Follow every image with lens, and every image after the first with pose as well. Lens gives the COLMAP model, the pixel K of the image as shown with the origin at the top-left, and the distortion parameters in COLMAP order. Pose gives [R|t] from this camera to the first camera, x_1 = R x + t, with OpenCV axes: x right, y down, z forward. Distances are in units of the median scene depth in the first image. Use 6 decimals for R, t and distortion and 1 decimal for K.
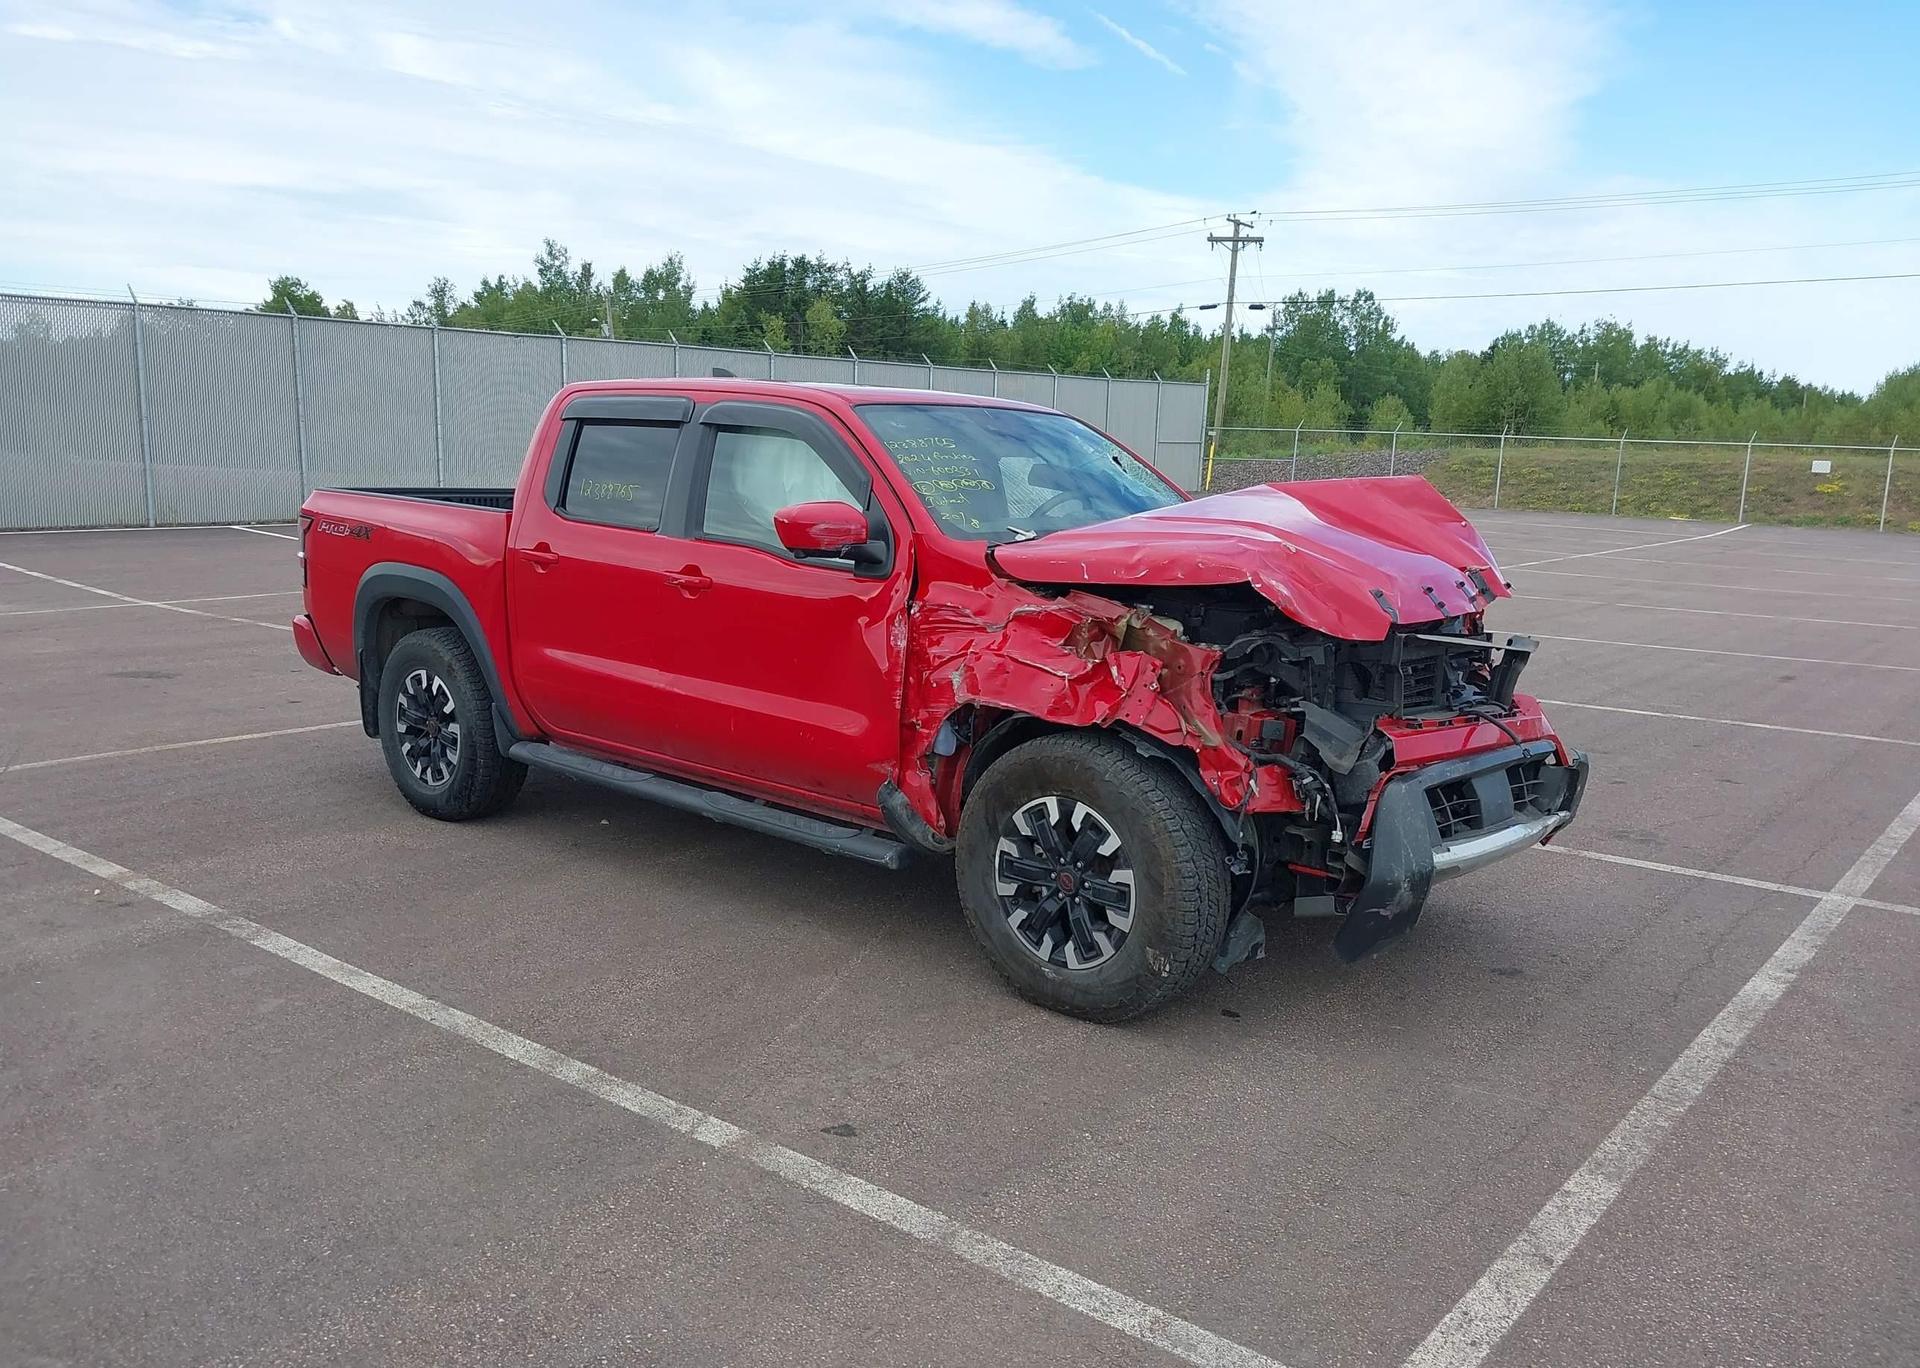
lens RADIAL K [[1507.0, 0, 970.3], [0, 1507.0, 666.4], [0, 0, 1]] dist [0.068247, -0.114440]
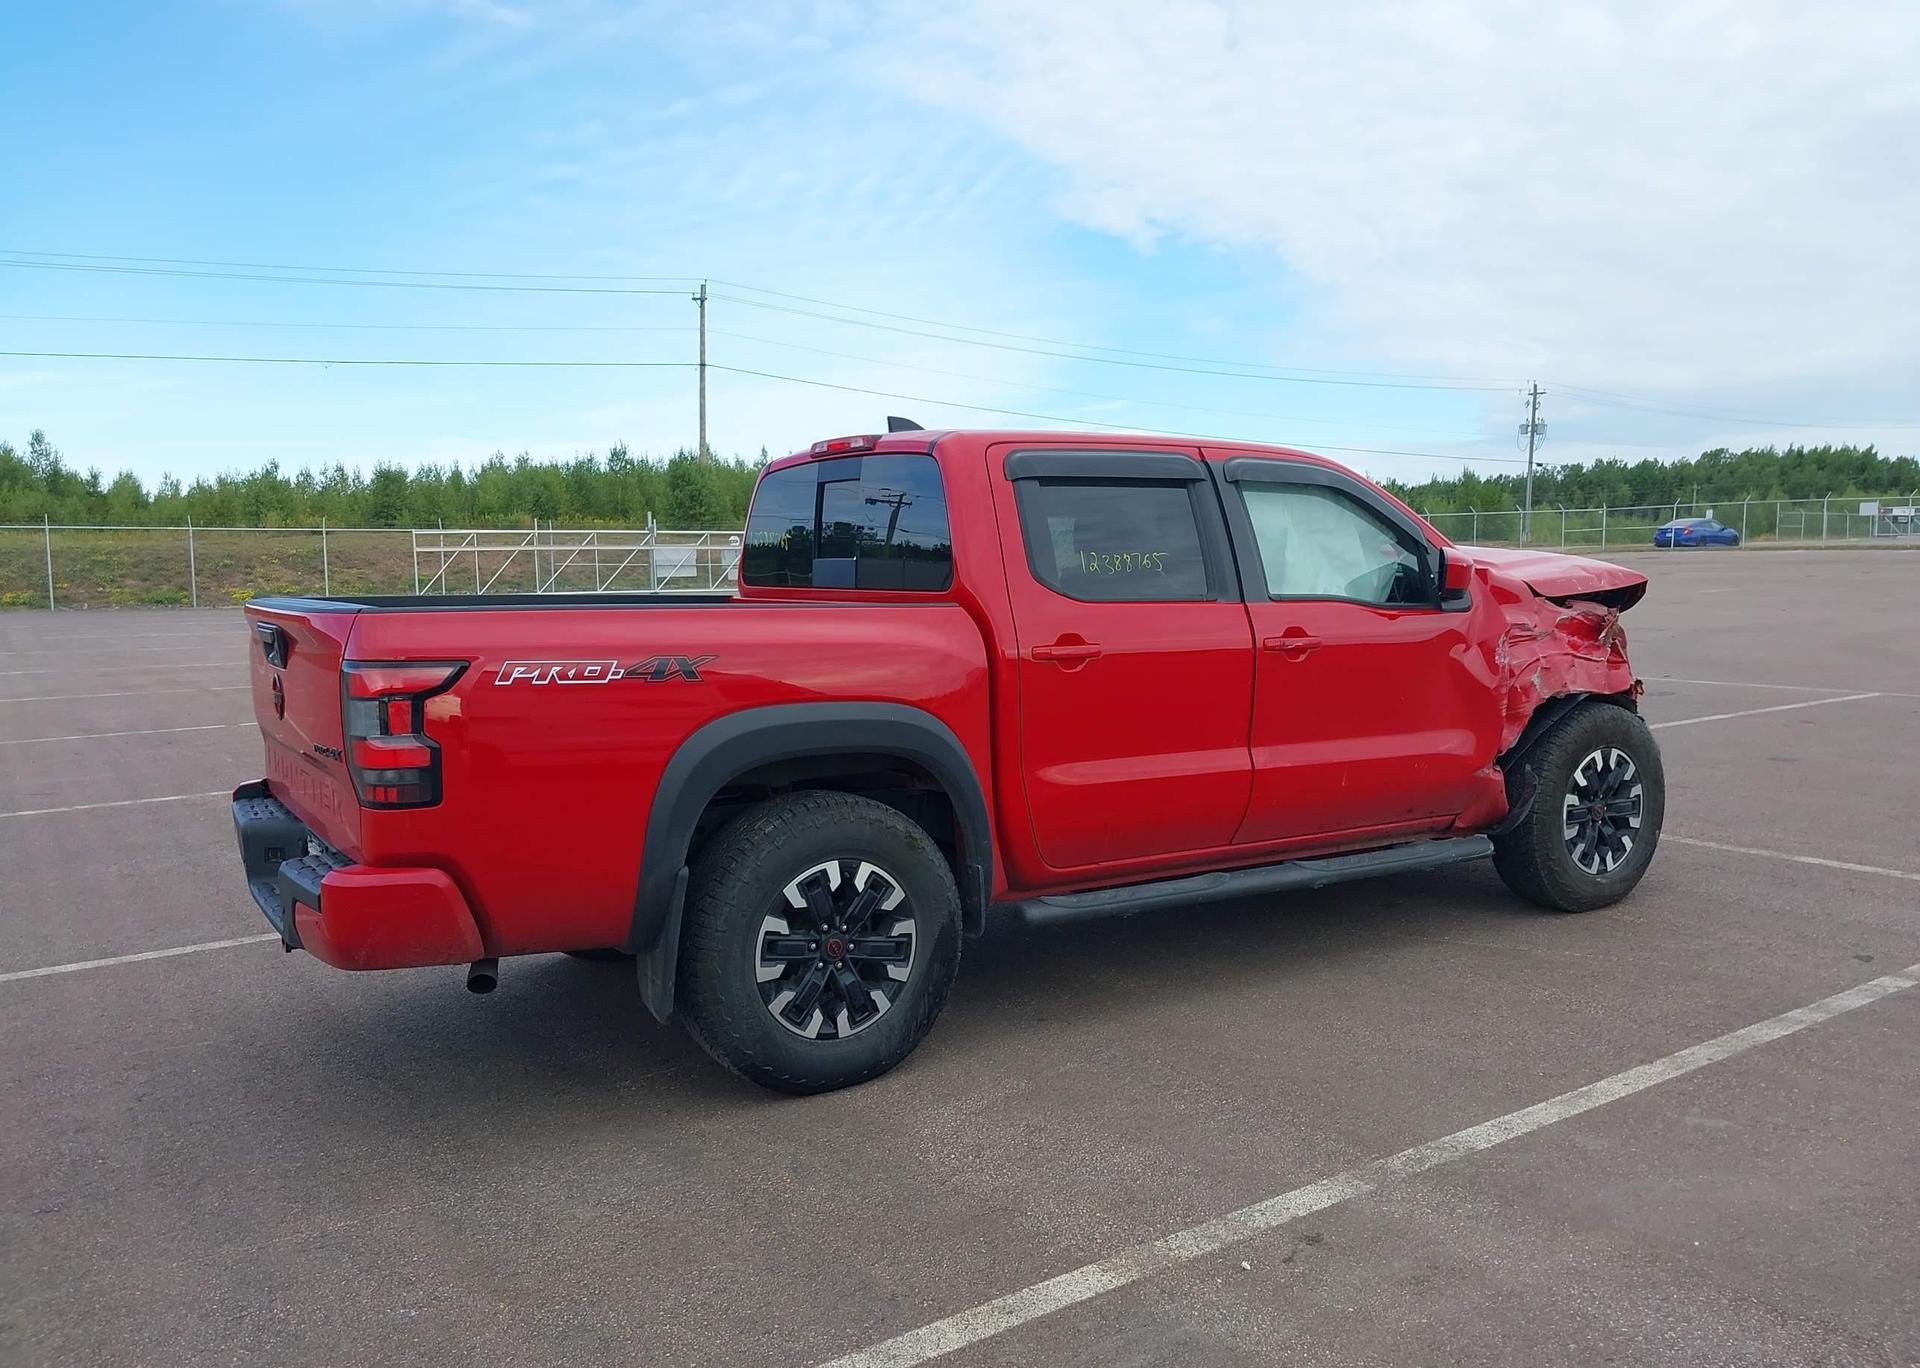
lens RADIAL K [[1507.0, 0, 970.3], [0, 1507.0, 666.4], [0, 0, 1]] dist [0.068247, -0.114440]
pose [[0.298234, -0.108920, 0.948258, -0.912587], [0.159115, 0.985240, 0.063125, -0.107008], [-0.941137, 0.132056, 0.311163, 0.711156]]
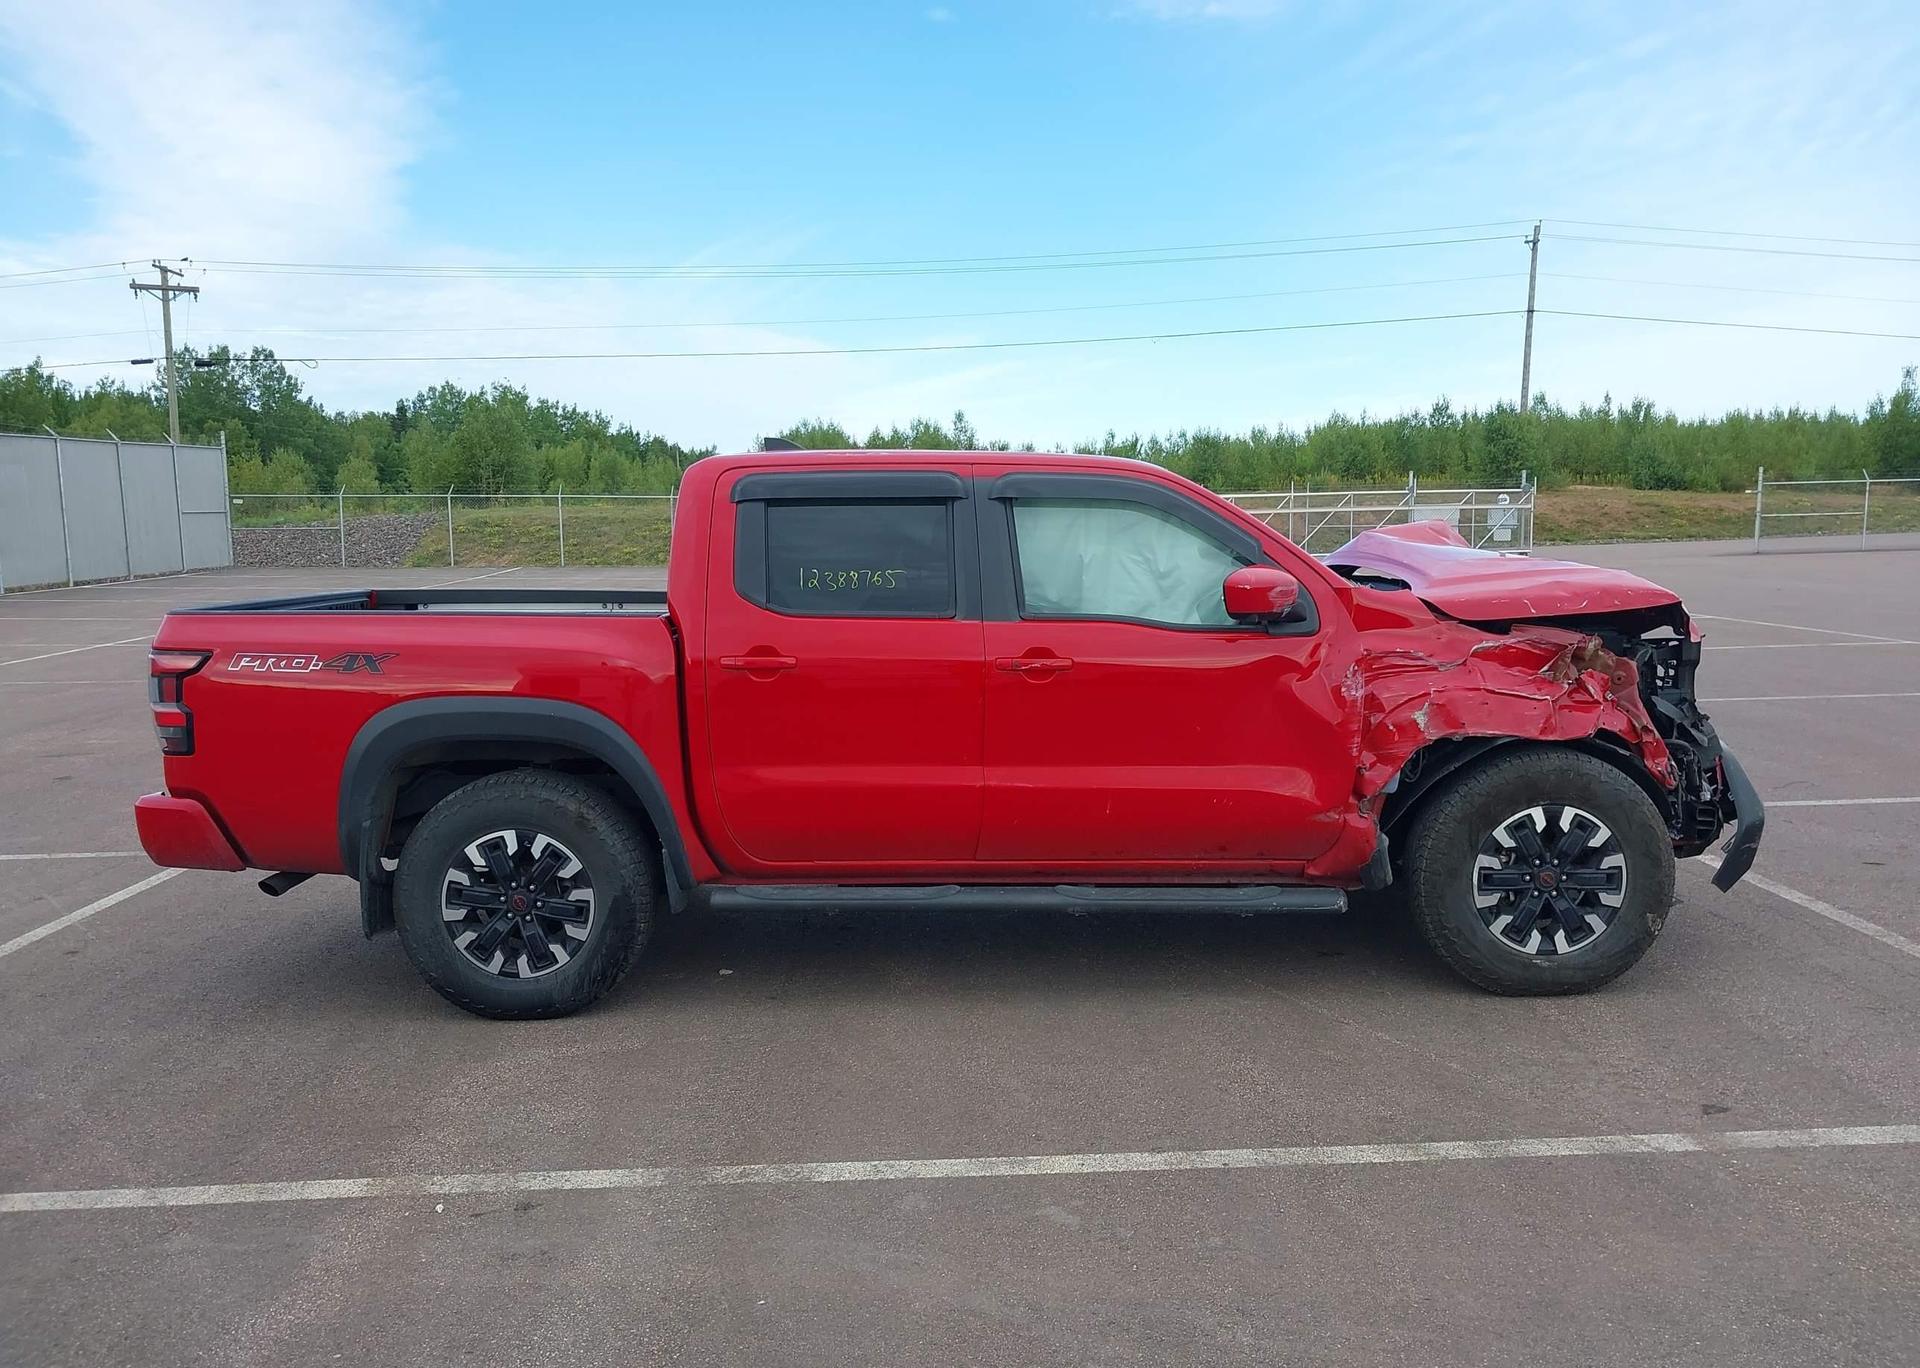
lens RADIAL K [[1507.0, 0, 970.3], [0, 1507.0, 666.4], [0, 0, 1]] dist [0.068247, -0.114440]
pose [[0.766240, -0.106003, 0.633750, -0.638790], [0.130544, 0.991410, 0.007990, -0.053893], [-0.629154, 0.076610, 0.773496, 0.244387]]
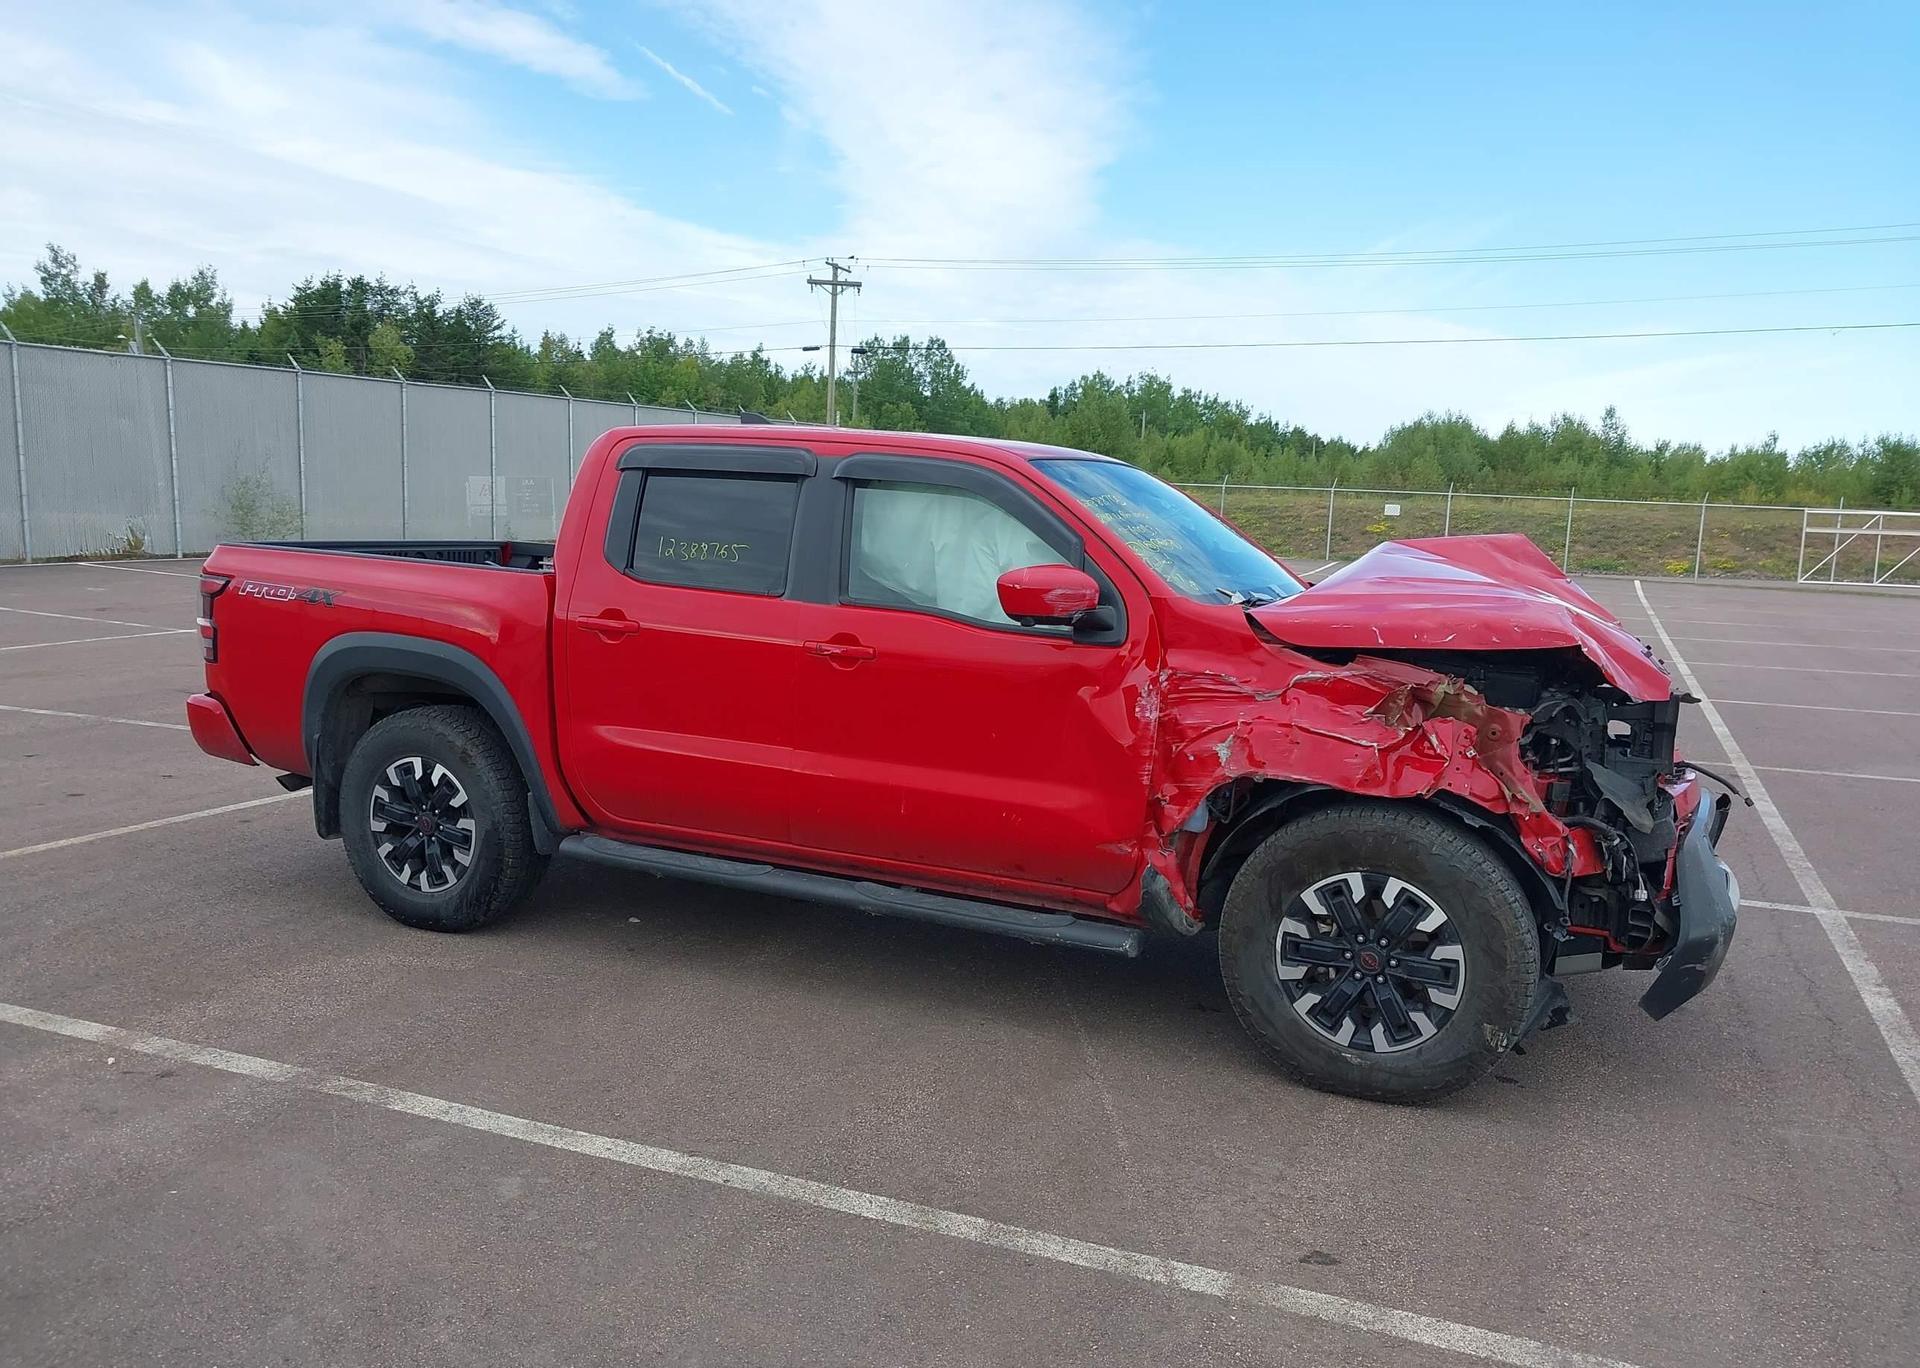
lens RADIAL K [[1496.6, 0, 945.4], [0, 1496.6, 686.2], [0, 0, 1]] dist [0.060467, -0.087447]
pose [[0.960158, -0.028831, 0.277968, -0.296248], [0.031534, 0.999489, -0.005256, -0.022608], [-0.277674, 0.013812, 0.960576, 0.100566]]
